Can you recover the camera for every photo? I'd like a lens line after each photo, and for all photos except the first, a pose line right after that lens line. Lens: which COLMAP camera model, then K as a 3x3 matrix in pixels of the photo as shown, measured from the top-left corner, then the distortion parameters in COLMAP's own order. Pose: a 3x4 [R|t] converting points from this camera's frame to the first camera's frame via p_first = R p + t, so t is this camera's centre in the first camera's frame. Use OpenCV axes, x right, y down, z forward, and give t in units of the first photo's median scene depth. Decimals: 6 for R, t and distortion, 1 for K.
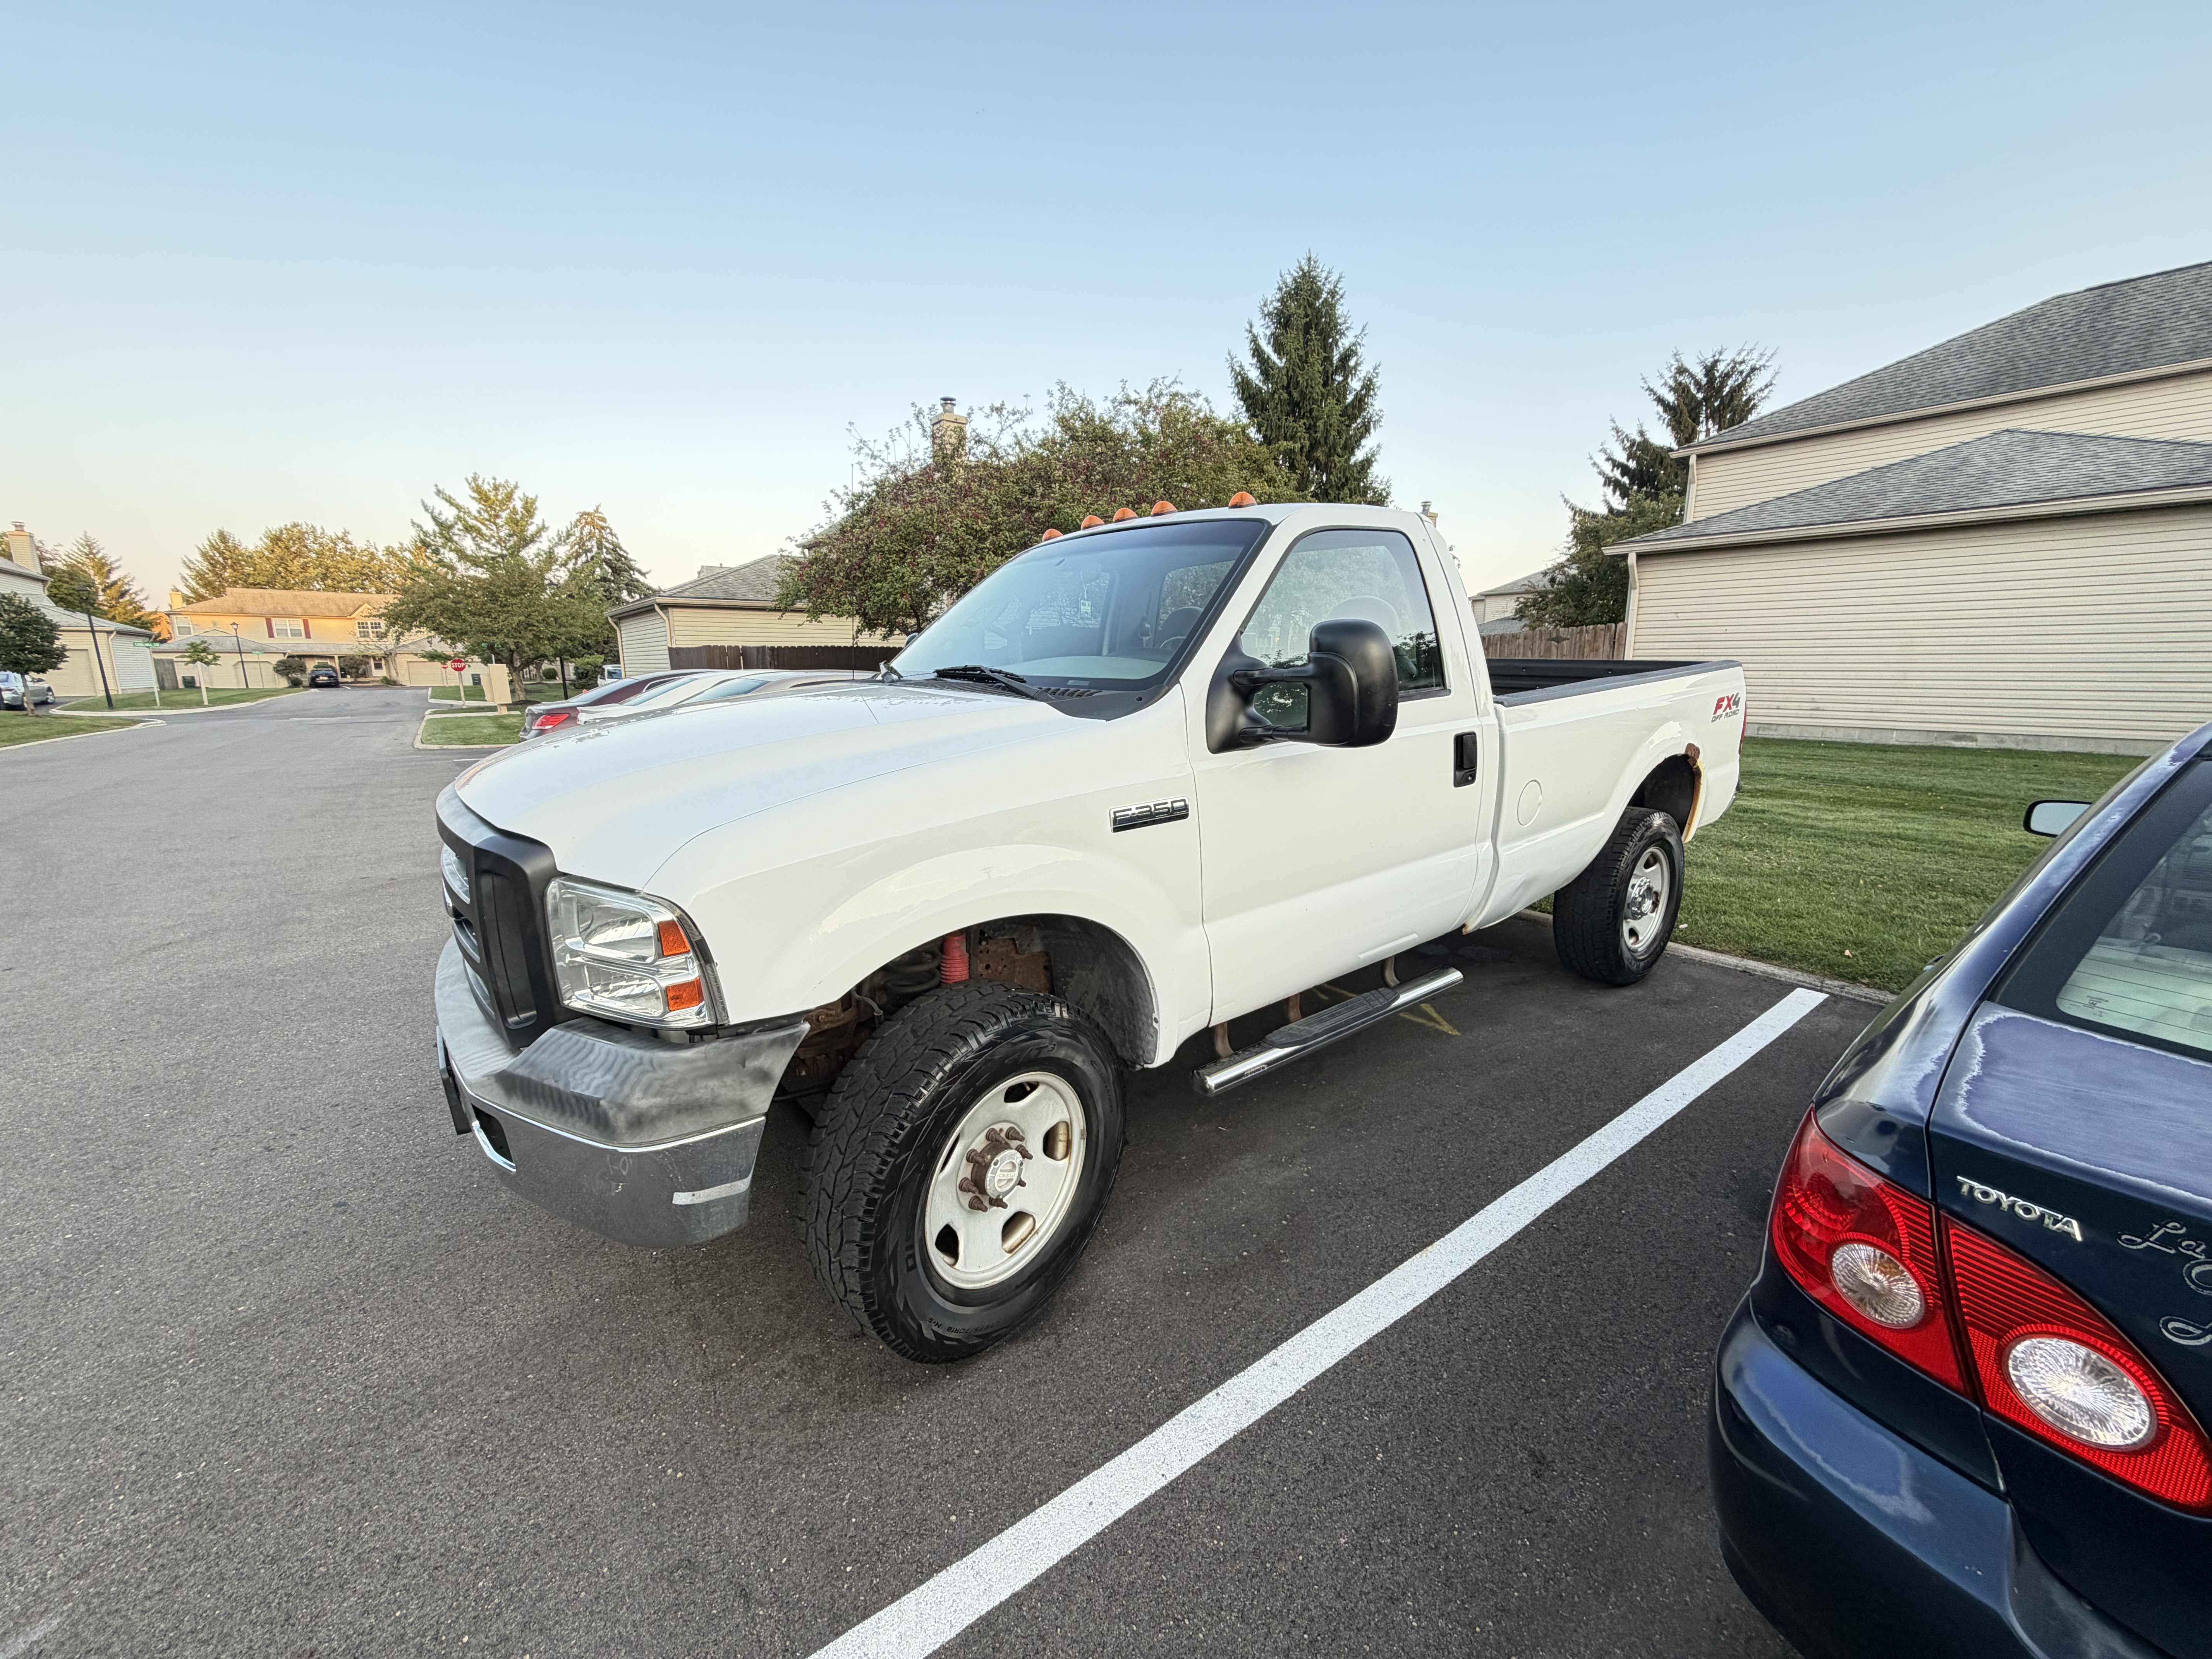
lens RADIAL K [[883.1, 0, 1091.3], [0, 883.1, 841.7], [0, 0, 1]] dist [-0.001132, -0.000203]
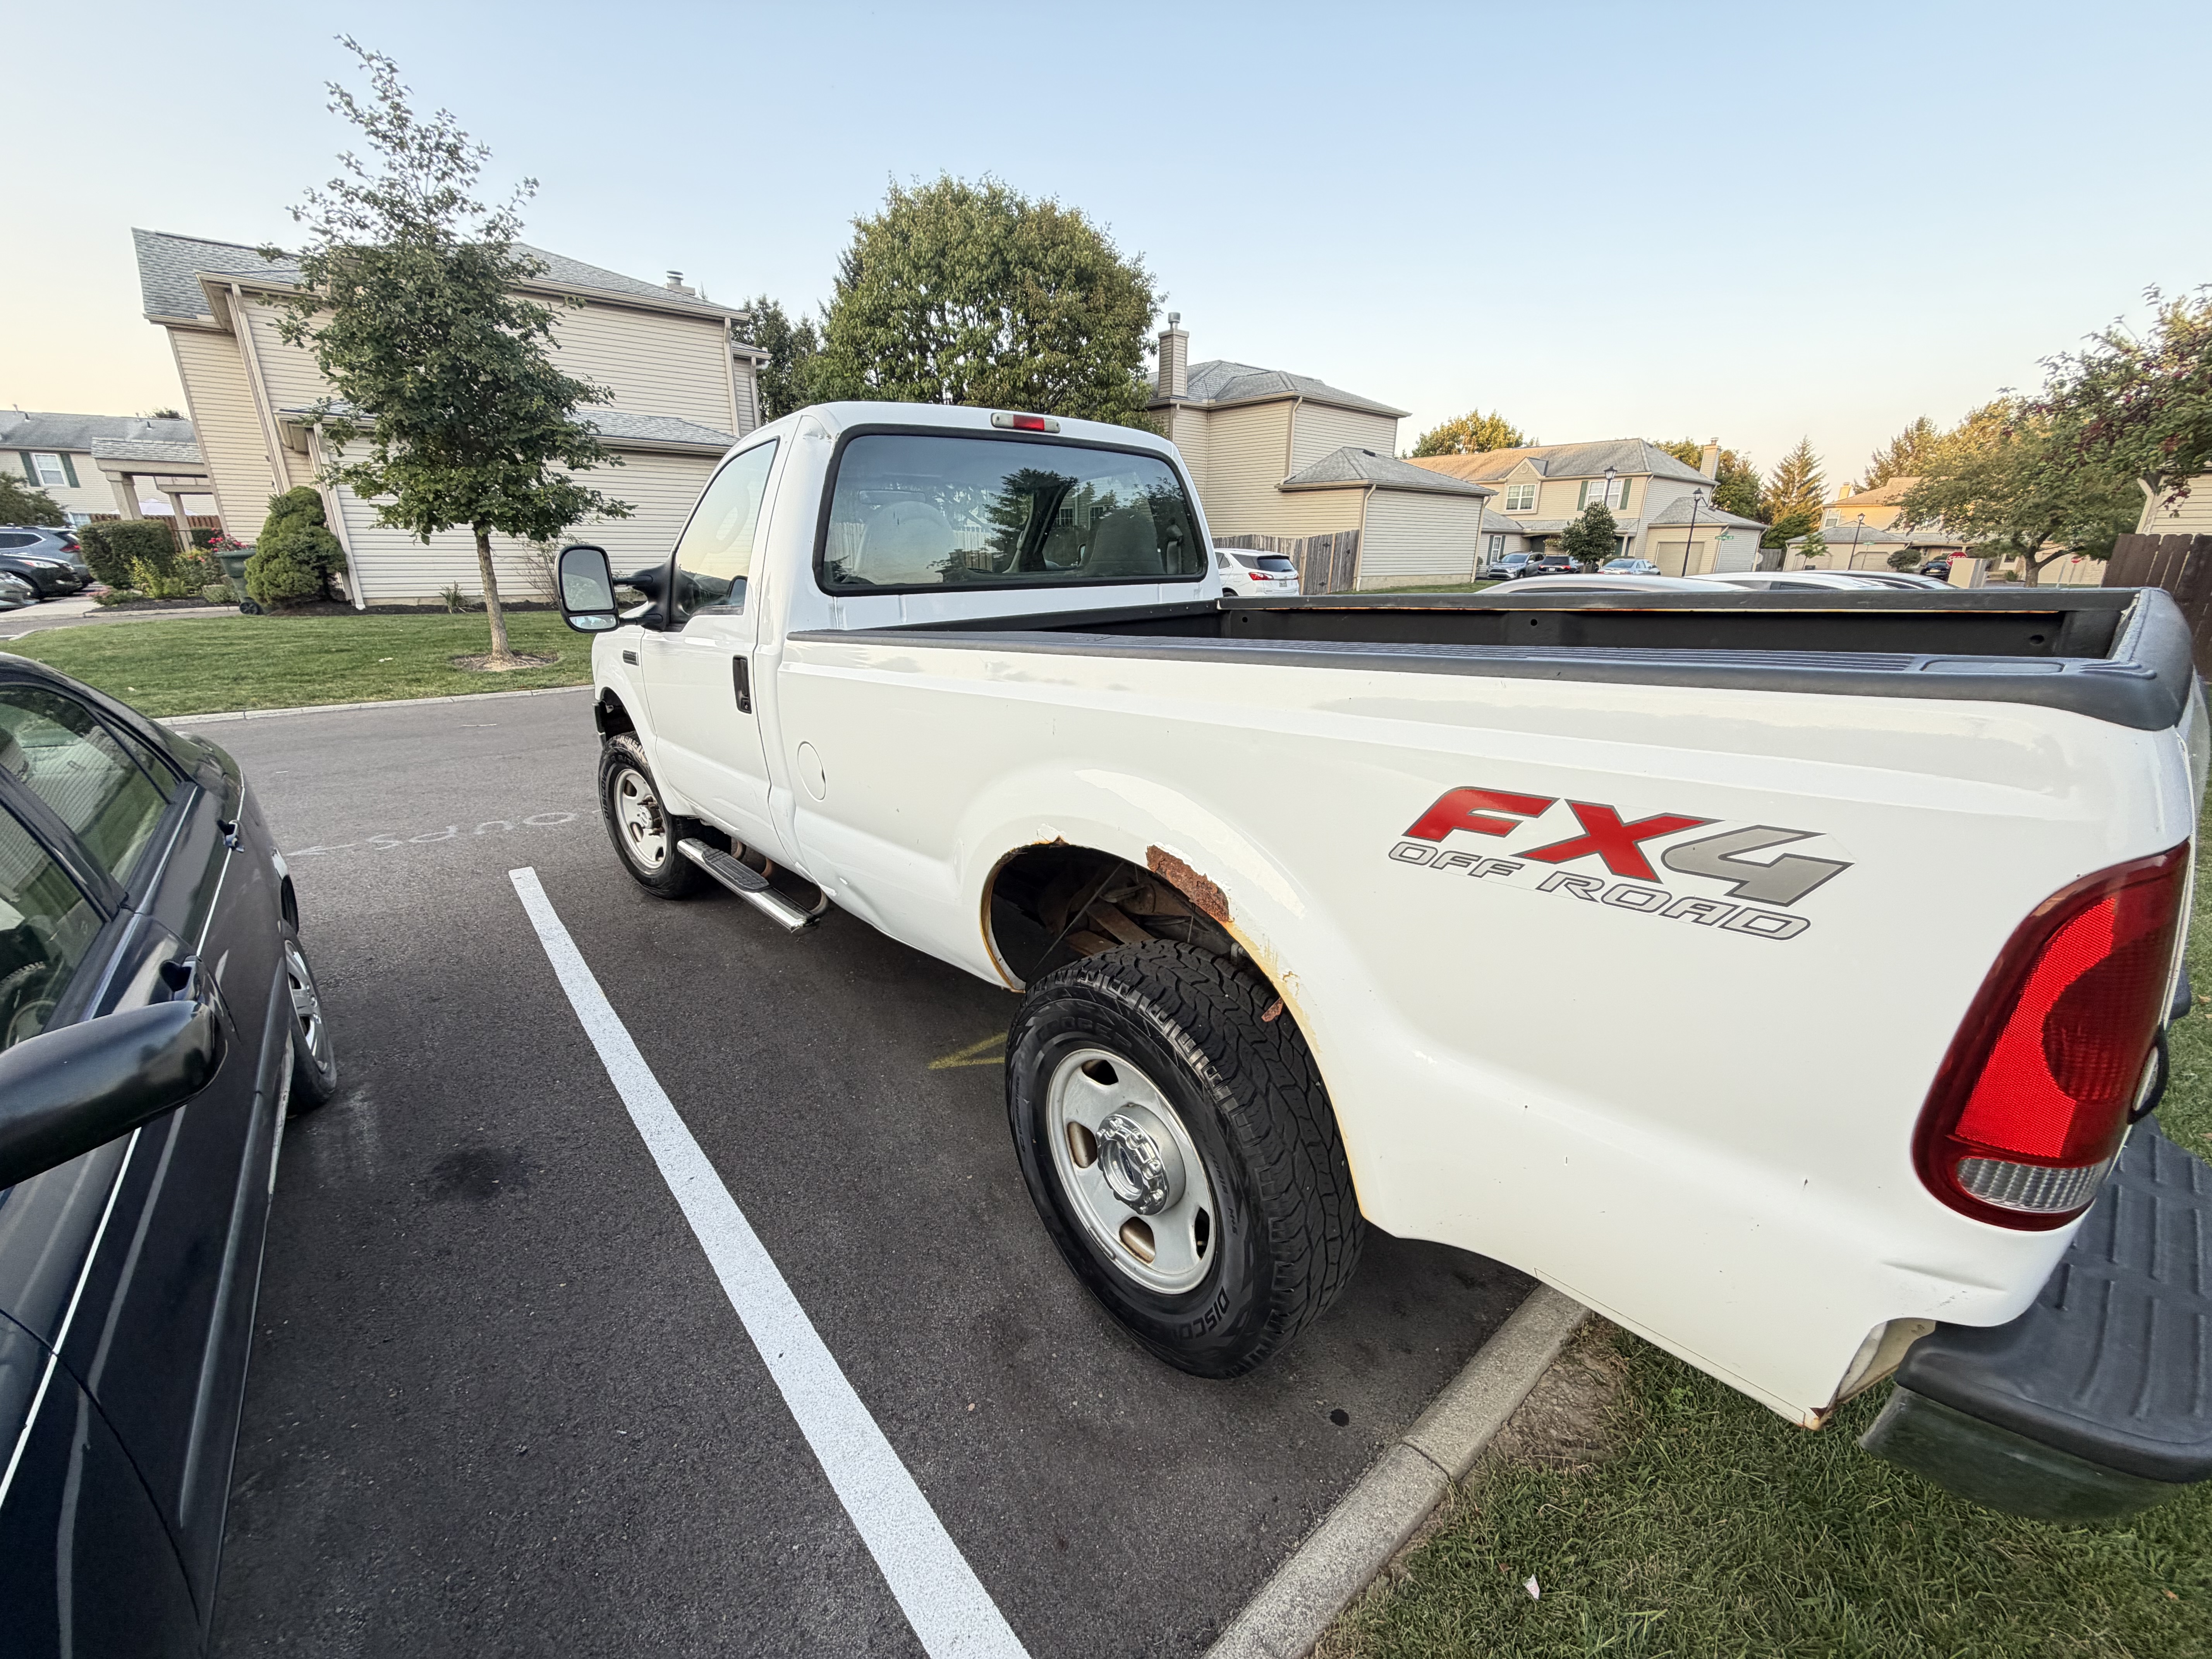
lens RADIAL K [[883.1, 0, 1095.1], [0, 883.1, 828.1], [0, 0, 1]] dist [-0.001132, -0.000203]
pose [[0.056338, 0.303564, -0.951144, 0.940908], [-0.204334, 0.935998, 0.286627, -0.200581], [0.977279, 0.178204, 0.114761, 0.862981]]
